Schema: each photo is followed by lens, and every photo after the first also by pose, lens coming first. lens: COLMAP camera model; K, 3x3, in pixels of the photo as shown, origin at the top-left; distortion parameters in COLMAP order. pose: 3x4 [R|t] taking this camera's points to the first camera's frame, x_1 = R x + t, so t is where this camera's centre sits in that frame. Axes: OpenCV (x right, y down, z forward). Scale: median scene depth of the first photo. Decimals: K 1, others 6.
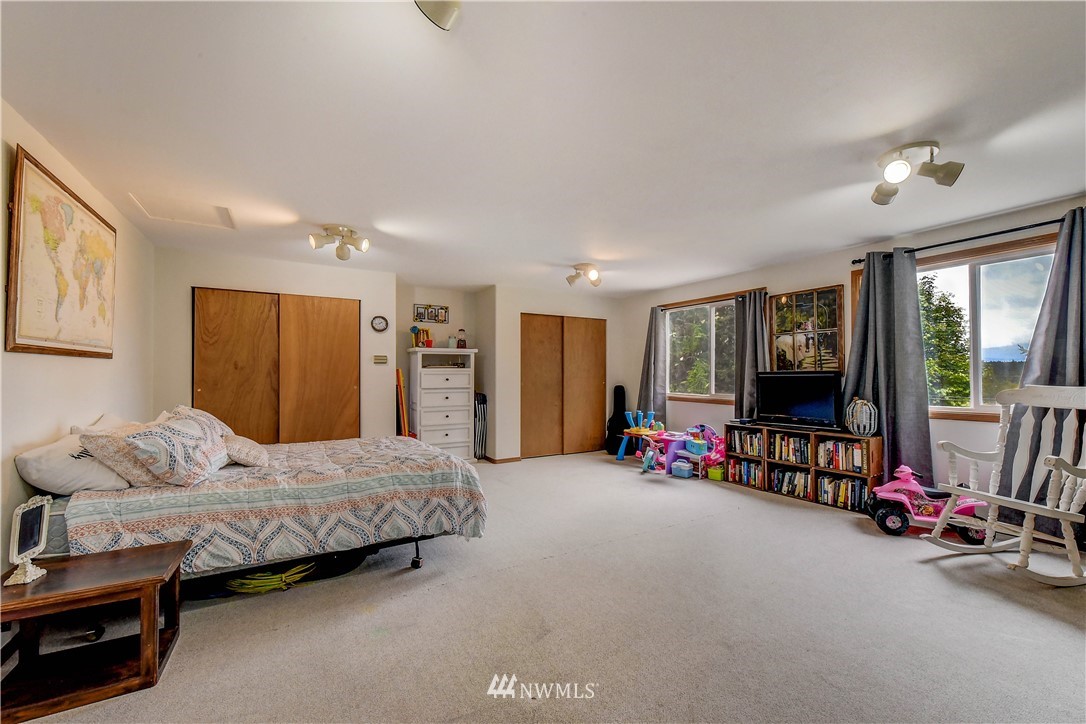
lens RADIAL K [[438.4, 0, 543.8], [0, 438.4, 361.0], [0, 0, 1]] dist [0.000189, 0.000733]
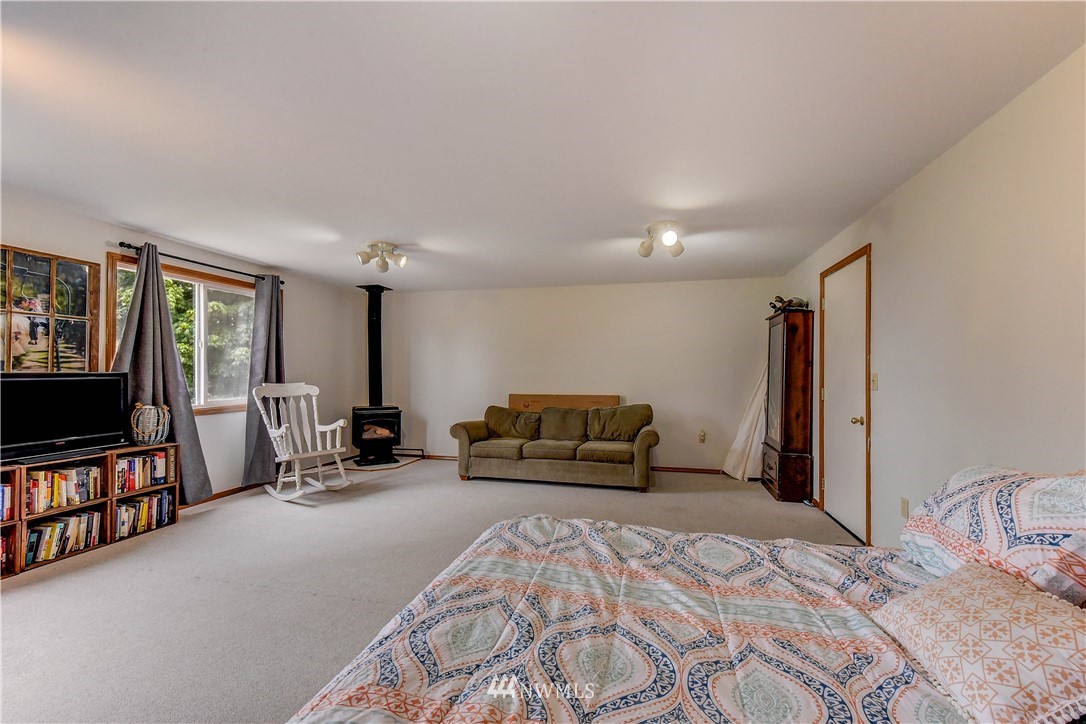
lens RADIAL K [[438.4, 0, 554.0], [0, 438.4, 381.0], [0, 0, 1]] dist [0.000189, 0.000733]
pose [[-0.714766, 0.000323, 0.699363, -0.448693], [-0.011002, 0.999871, -0.011706, 0.036262], [-0.699277, -0.016061, -0.714671, 0.953063]]
